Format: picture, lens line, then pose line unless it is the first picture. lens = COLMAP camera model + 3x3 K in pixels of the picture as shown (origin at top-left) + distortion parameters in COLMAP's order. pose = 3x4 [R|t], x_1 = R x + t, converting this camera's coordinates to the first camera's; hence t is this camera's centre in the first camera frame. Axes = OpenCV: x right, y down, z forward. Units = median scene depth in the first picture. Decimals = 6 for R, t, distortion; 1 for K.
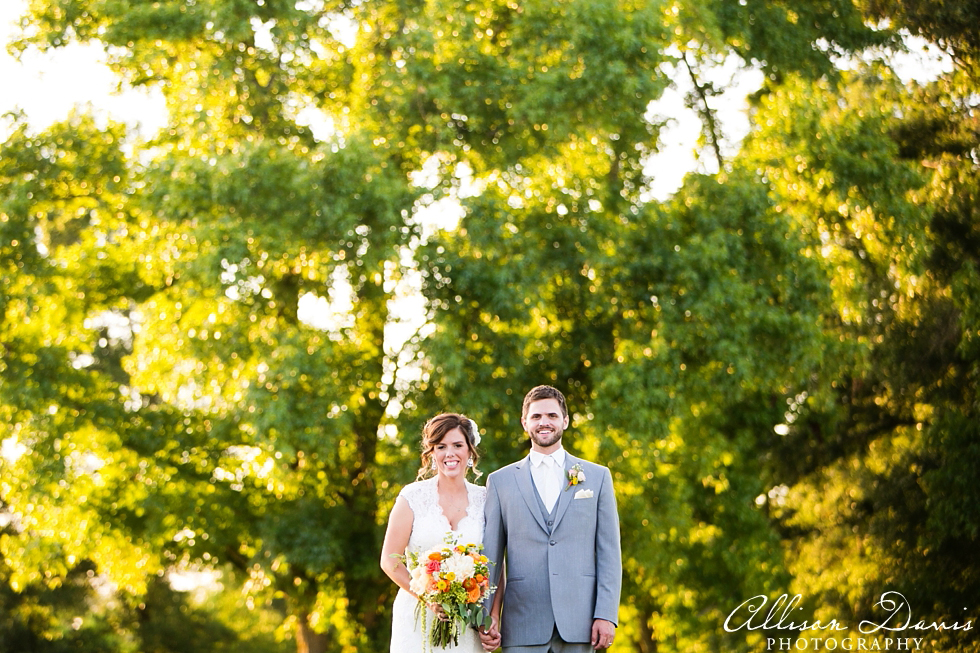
lens RADIAL K [[3355.3, 0, 446.5], [0, 3355.3, 301.6], [0, 0, 1]] dist [0.169001, 0.000000]
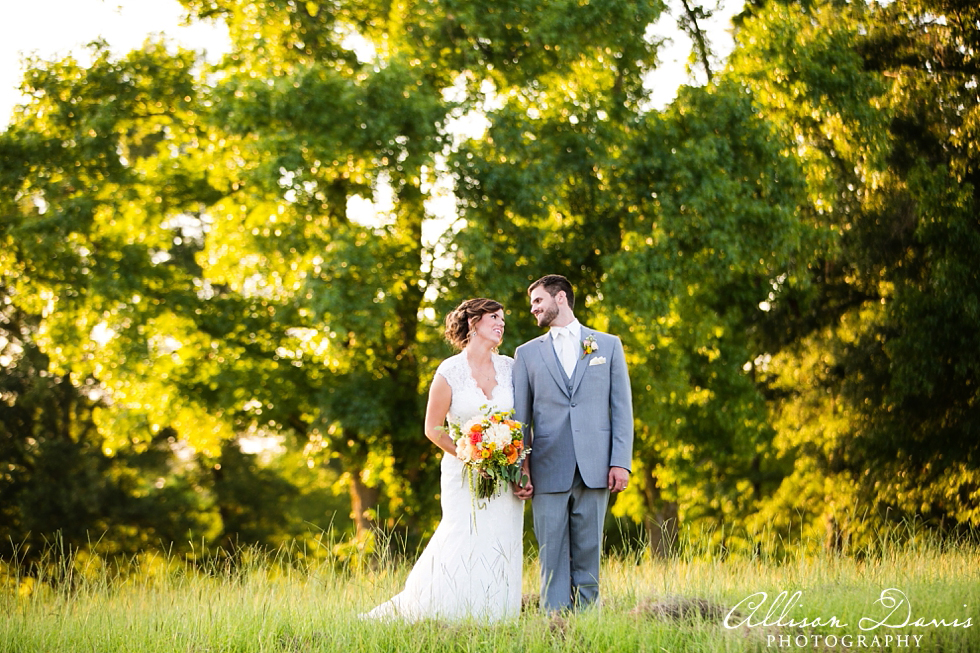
lens RADIAL K [[3272.6, 0, 482.2], [0, 3272.6, 326.1], [0, 0, 1]] dist [0.164058, 0.000000]
pose [[0.999776, -0.016735, 0.012972, -0.012907], [0.016167, 0.998954, 0.042777, -0.005020], [-0.013674, -0.042557, 0.999000, -0.130377]]
